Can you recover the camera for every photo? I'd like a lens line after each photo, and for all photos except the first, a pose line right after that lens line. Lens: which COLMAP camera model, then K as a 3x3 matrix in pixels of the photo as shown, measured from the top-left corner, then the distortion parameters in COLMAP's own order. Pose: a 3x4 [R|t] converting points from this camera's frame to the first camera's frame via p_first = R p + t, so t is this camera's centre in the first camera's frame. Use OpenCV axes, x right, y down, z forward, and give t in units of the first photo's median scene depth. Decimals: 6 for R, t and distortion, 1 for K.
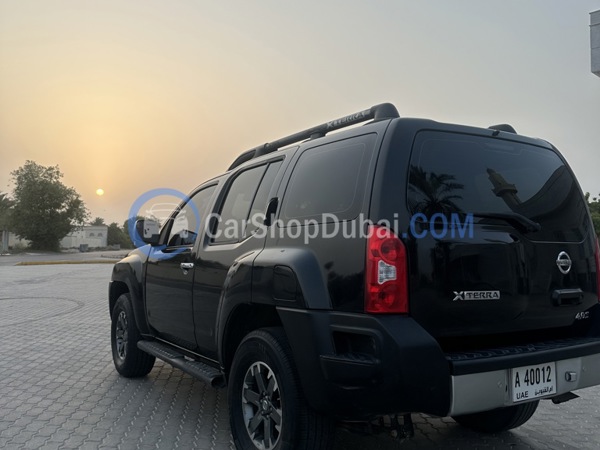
lens RADIAL K [[460.3, 0, 300.0], [0, 460.3, 225.0], [0, 0, 1]] dist [0.008299, -0.001805]
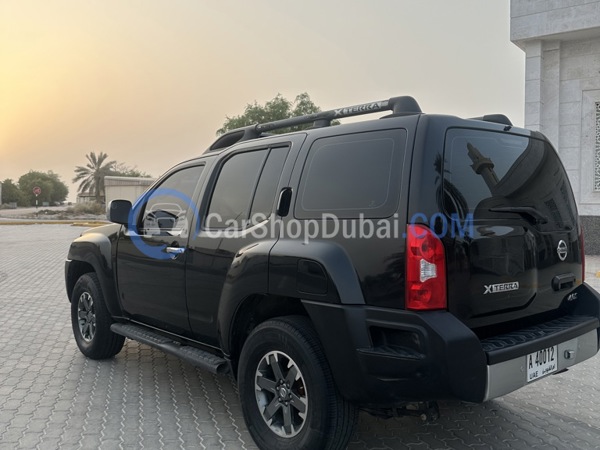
lens RADIAL K [[460.3, 0, 300.0], [0, 460.3, 225.0], [0, 0, 1]] dist [0.008299, -0.001805]
pose [[0.991313, -0.010950, 0.131067, -0.172745], [0.001087, 0.997176, 0.075091, -0.057465], [-0.131519, -0.074296, 0.988526, 0.014288]]
